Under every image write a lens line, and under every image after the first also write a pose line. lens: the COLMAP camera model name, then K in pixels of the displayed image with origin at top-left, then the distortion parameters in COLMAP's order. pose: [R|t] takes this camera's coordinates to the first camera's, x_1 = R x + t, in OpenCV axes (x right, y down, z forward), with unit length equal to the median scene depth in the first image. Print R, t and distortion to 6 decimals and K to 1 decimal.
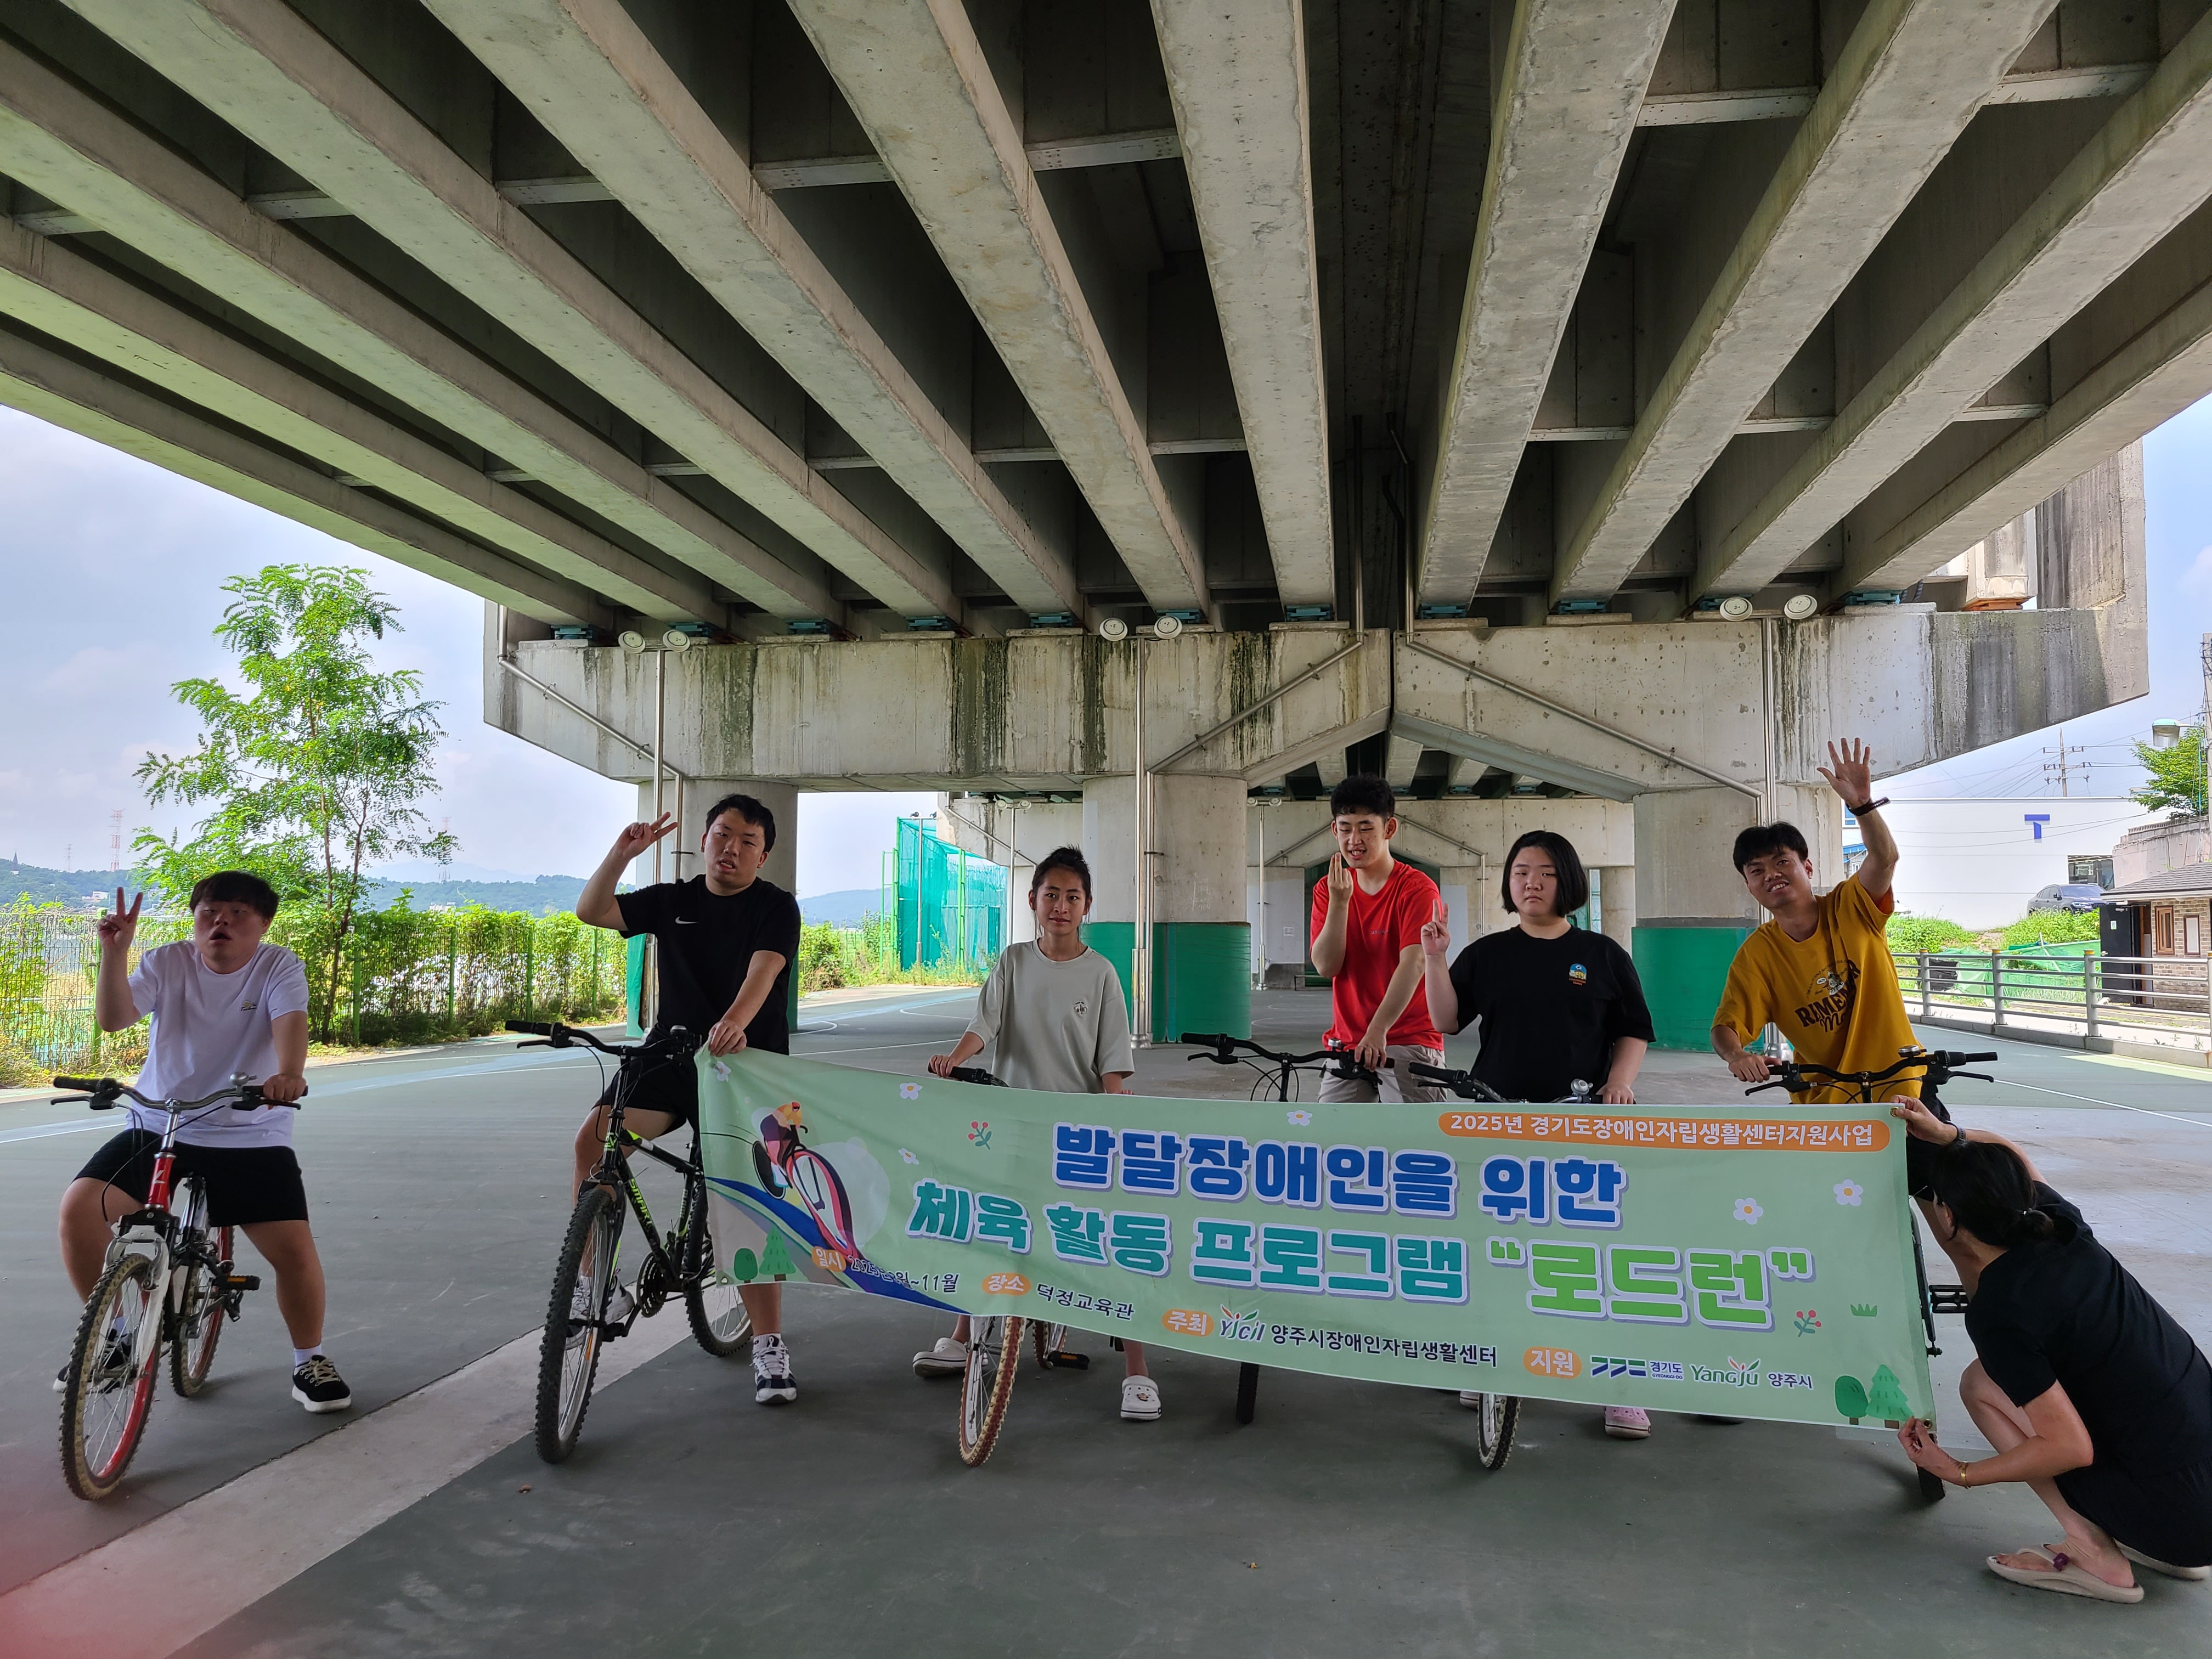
lens RADIAL K [[1654.9, 0, 1071.5], [0, 1654.9, 820.2], [0, 0, 1]] dist [0.042348, -0.009130]
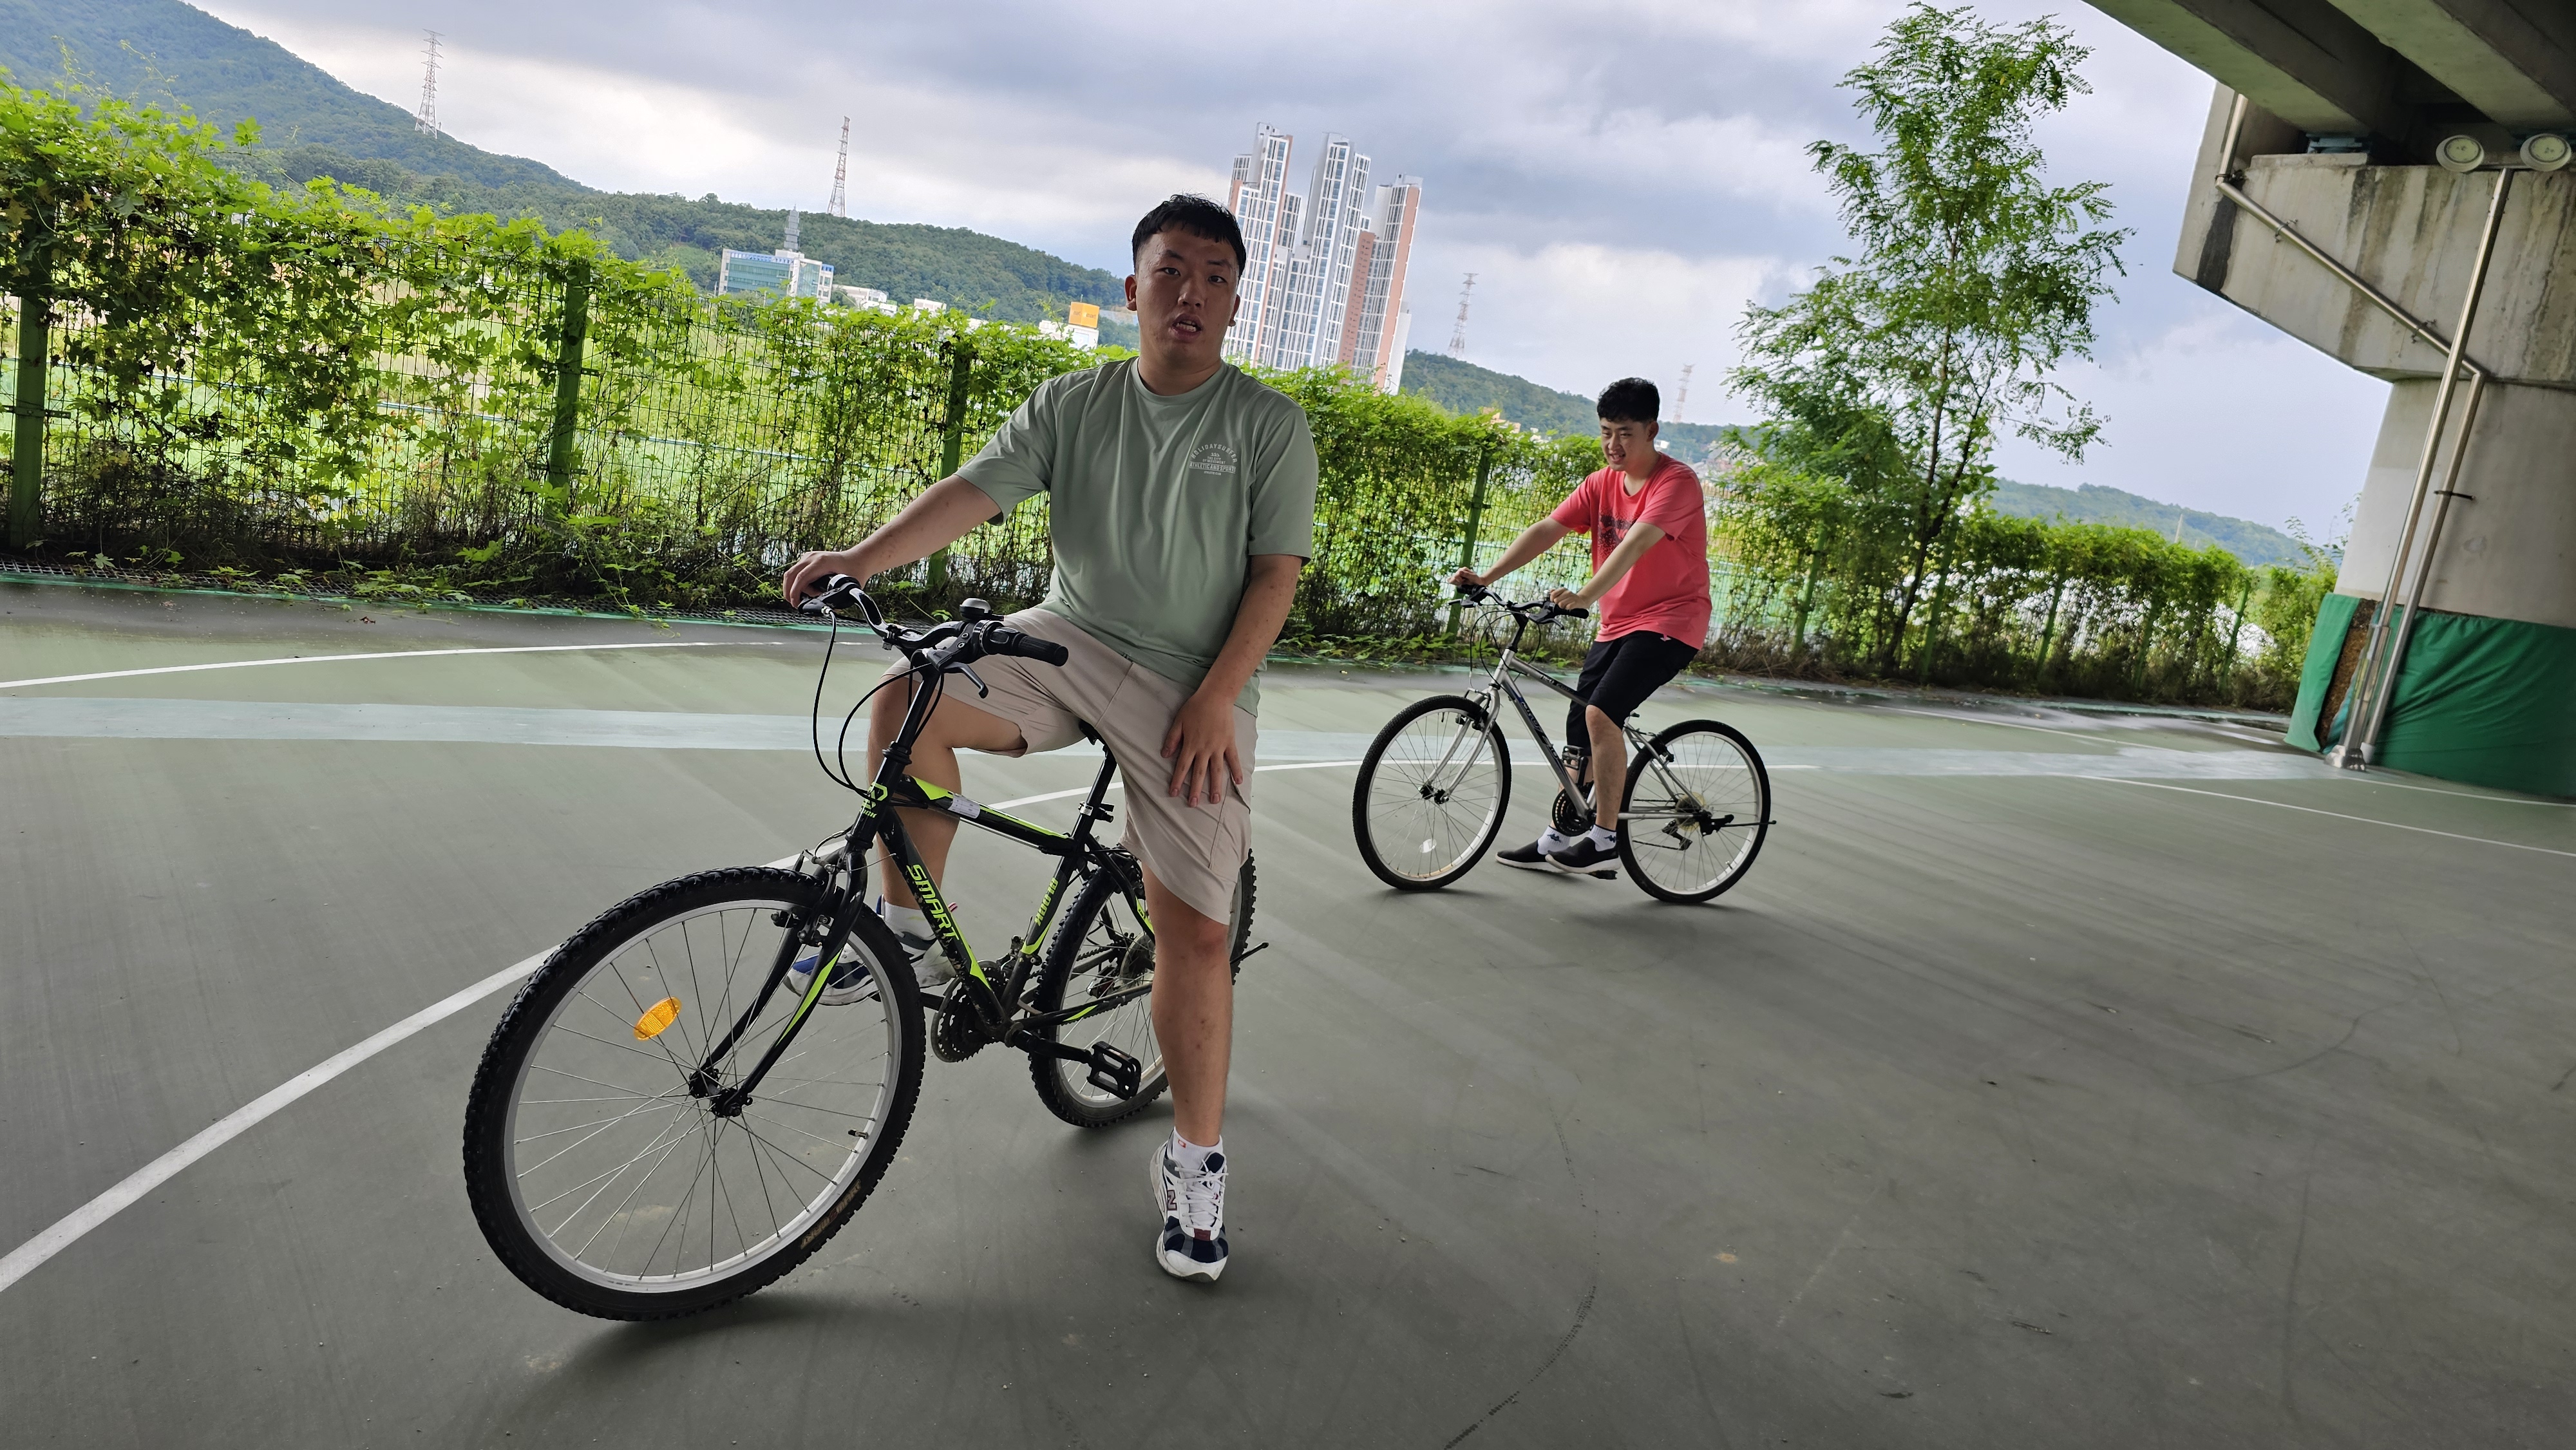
lens RADIAL K [[1733.5, 0, 1288.8], [0, 1733.5, 689.3], [0, 0, 1]] dist [0.068985, -0.061694]
pose [[0.734045, 0.221247, -0.642050, -0.115522], [-0.116817, 0.972485, 0.201558, 0.008279], [0.668979, -0.072951, 0.739693, 0.187088]]
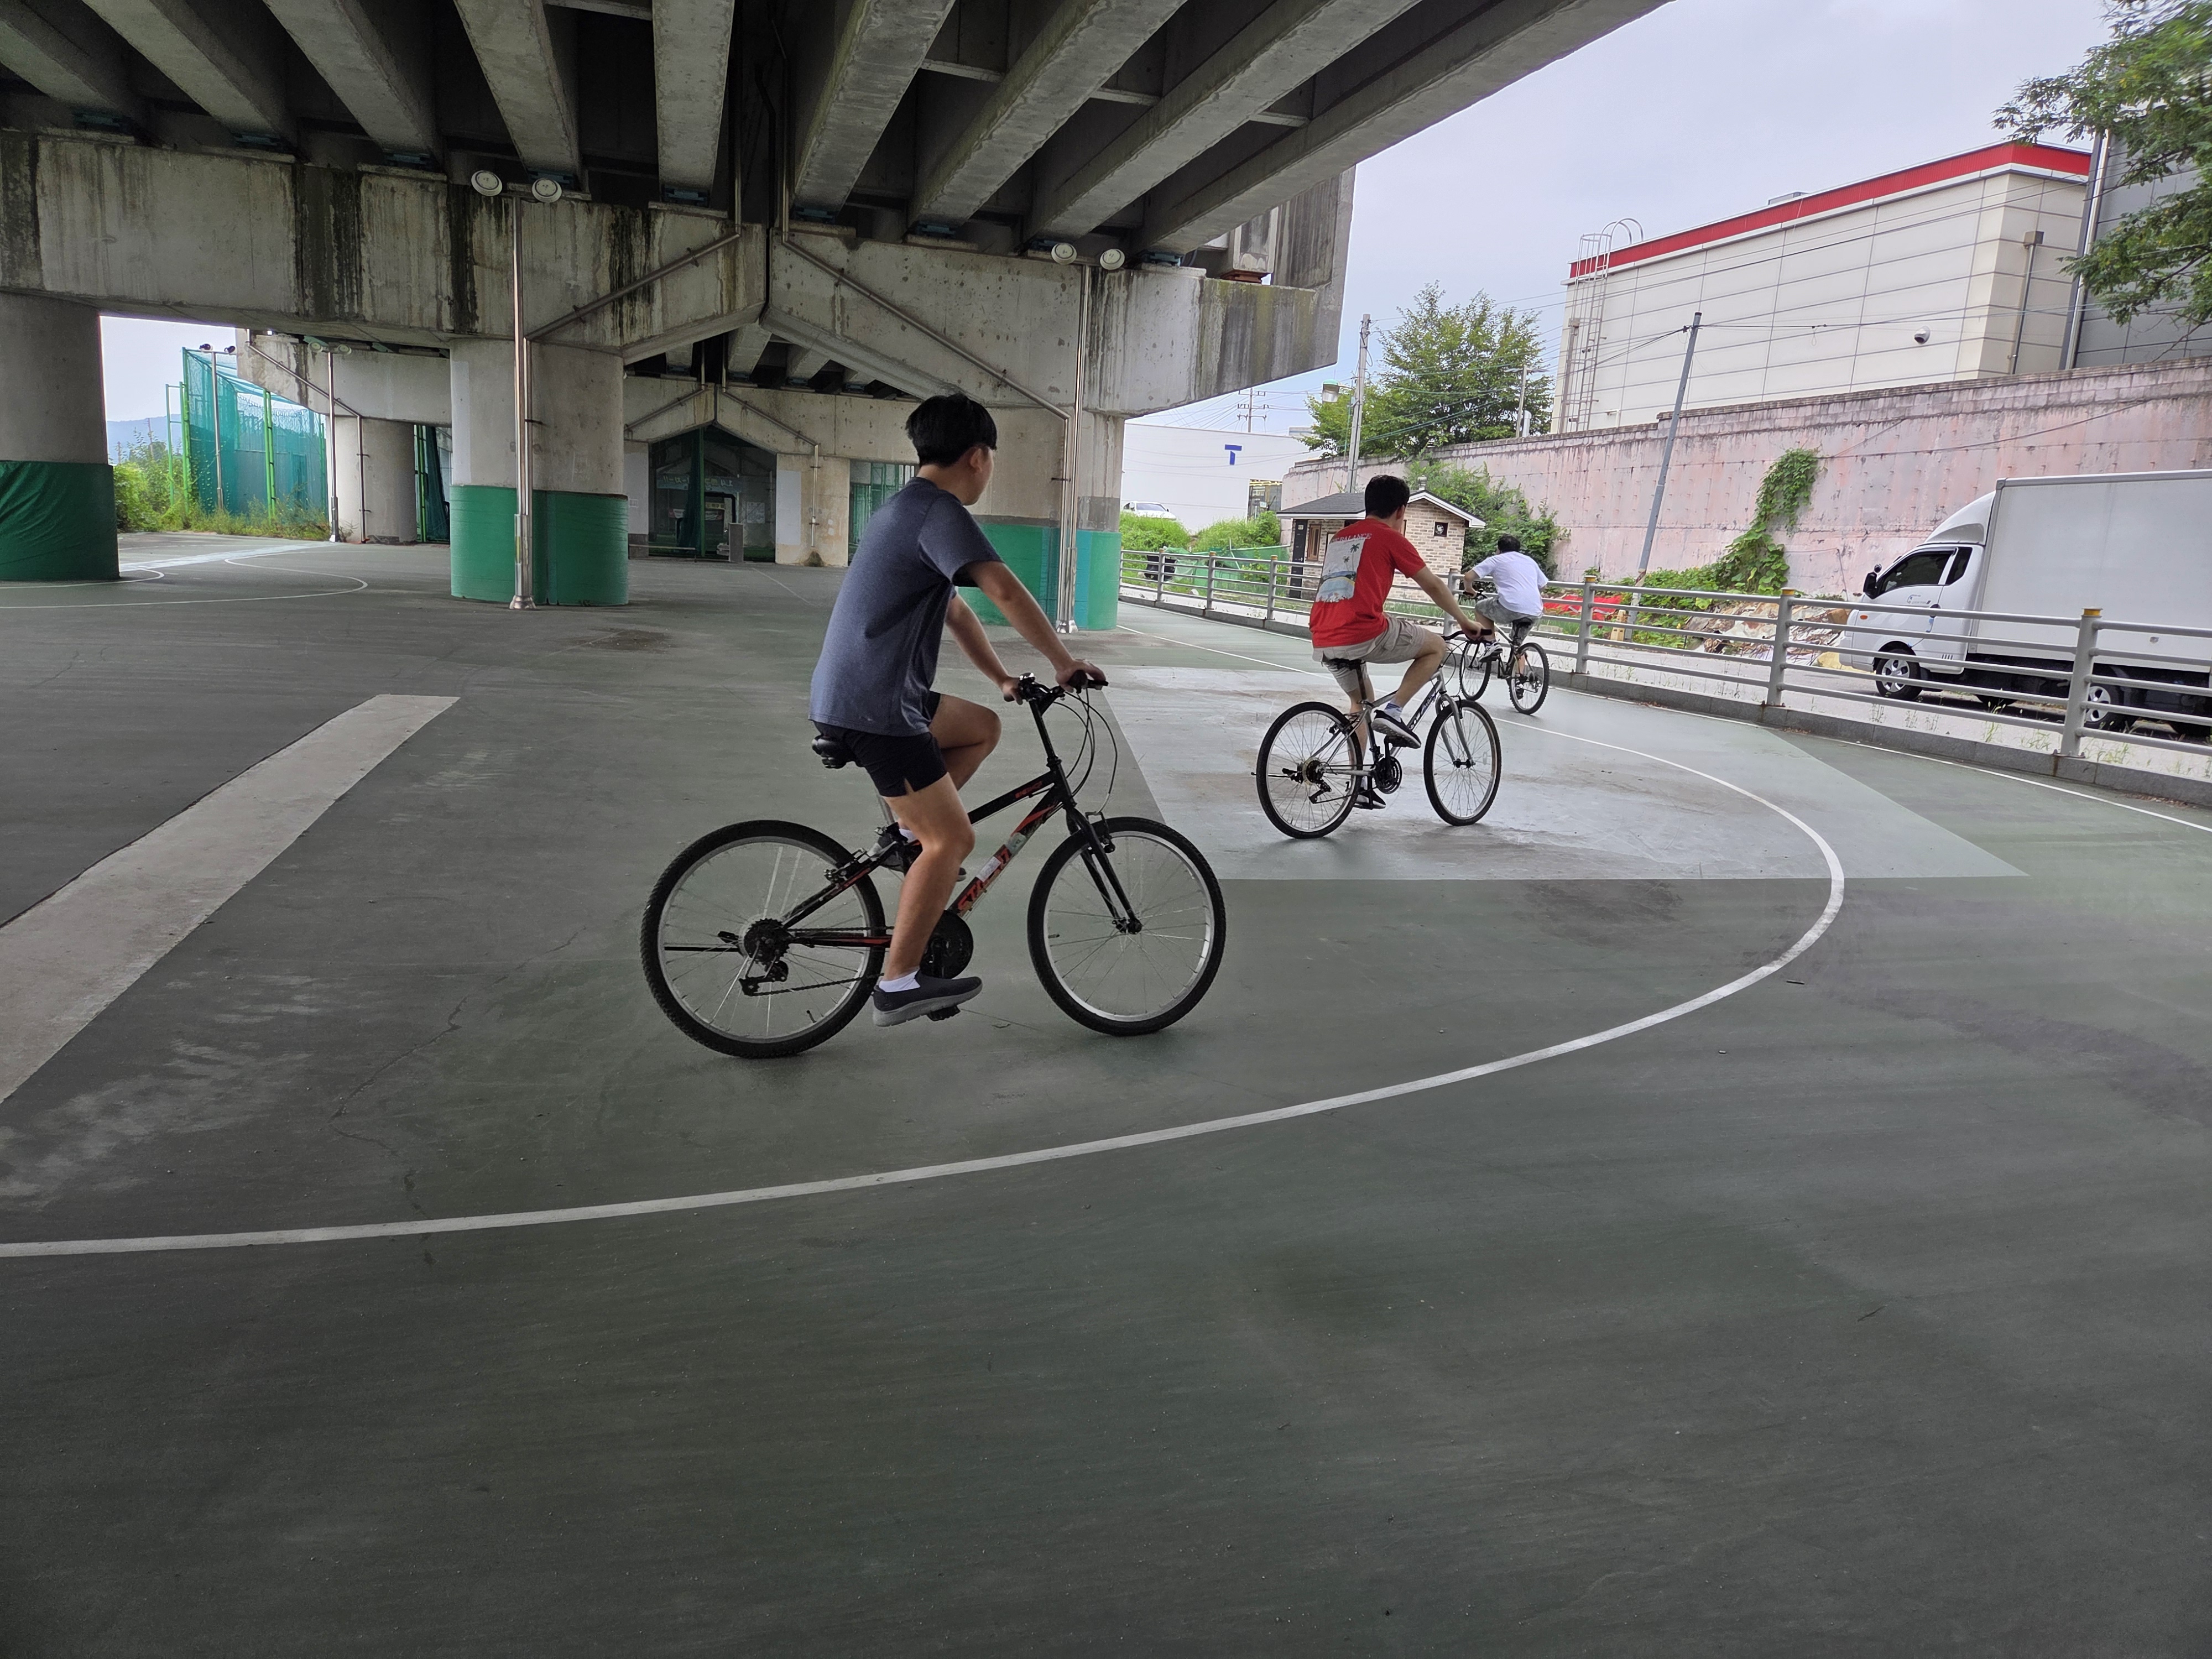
lens RADIAL K [[1469.3, 0, 1112.9], [0, 1469.3, 801.1], [0, 0, 1]] dist [0.085489, -0.075194]
pose [[0.897286, -0.028549, 0.440527, -0.042070], [-0.086083, 0.967435, 0.238033, -0.003573], [-0.432976, -0.251506, 0.865608, -0.025489]]
